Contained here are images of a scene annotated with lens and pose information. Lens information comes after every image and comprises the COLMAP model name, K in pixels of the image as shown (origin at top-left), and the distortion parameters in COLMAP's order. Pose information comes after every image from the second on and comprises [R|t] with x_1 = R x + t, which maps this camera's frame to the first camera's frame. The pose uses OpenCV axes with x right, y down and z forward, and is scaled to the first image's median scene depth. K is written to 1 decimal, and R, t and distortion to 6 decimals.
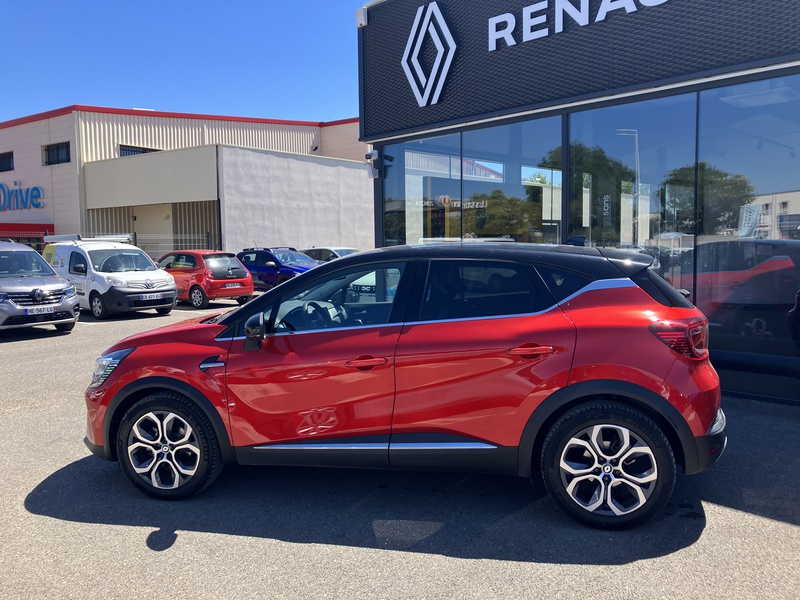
lens RADIAL K [[651.8, 0, 400.0], [0, 651.8, 300.0], [0, 0, 1]] dist [0.022066, -0.008133]
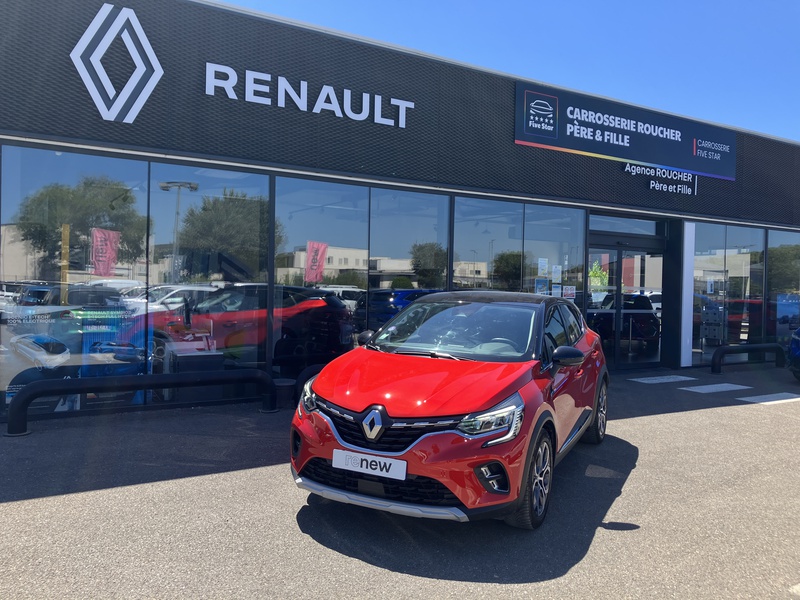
lens RADIAL K [[651.8, 0, 400.0], [0, 651.8, 300.0], [0, 0, 1]] dist [0.022066, -0.008133]
pose [[0.237917, -0.004880, 0.971273, -1.482779], [0.056282, 0.998376, -0.008771, -0.075614], [-0.969654, 0.056751, 0.237805, 0.946690]]
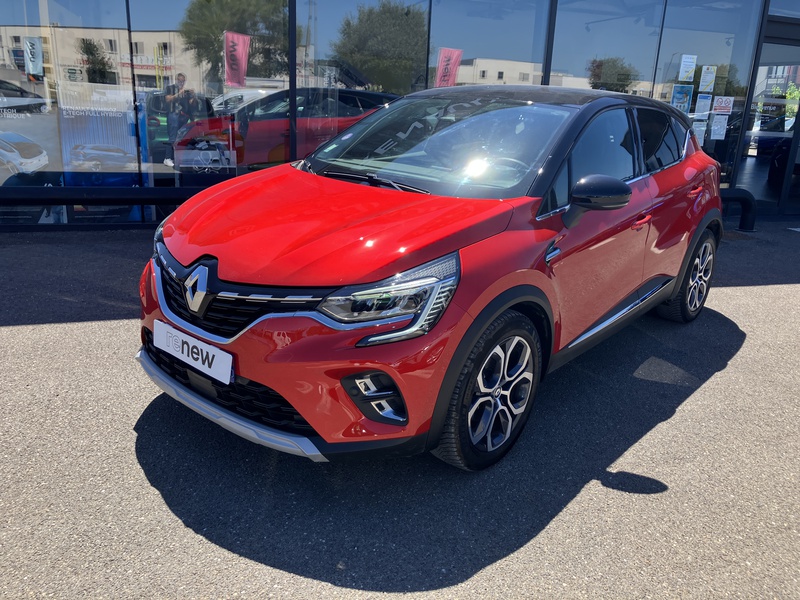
lens RADIAL K [[651.8, 0, 400.0], [0, 651.8, 300.0], [0, 0, 1]] dist [0.022066, -0.008133]
pose [[0.468680, -0.228318, 0.853352, -0.951588], [0.023840, 0.968938, 0.246151, -0.029861], [-0.883046, -0.095022, 0.459565, 0.791656]]
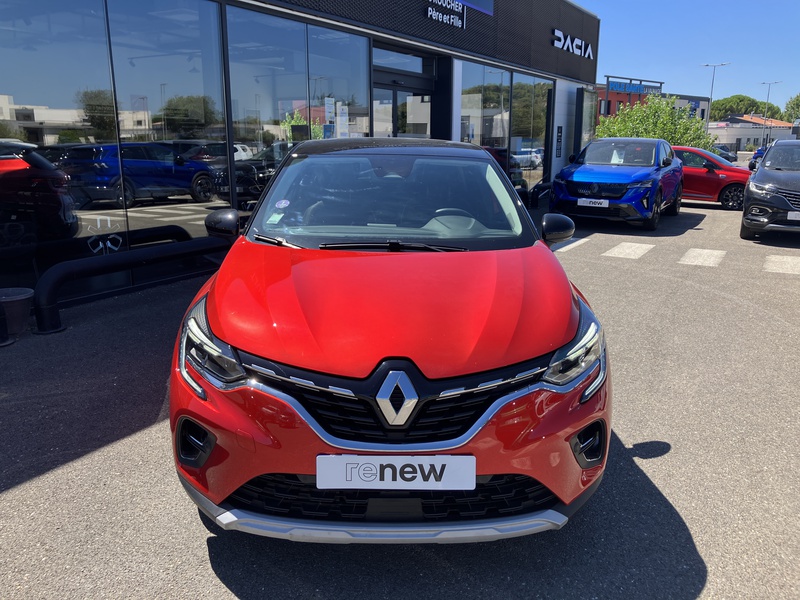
lens RADIAL K [[651.8, 0, 400.0], [0, 651.8, 300.0], [0, 0, 1]] dist [0.022066, -0.008133]
pose [[-0.234452, -0.217252, 0.947541, -0.994108], [0.084226, 0.966503, 0.242440, -0.096048], [-0.968472, 0.136649, -0.208300, 1.330444]]
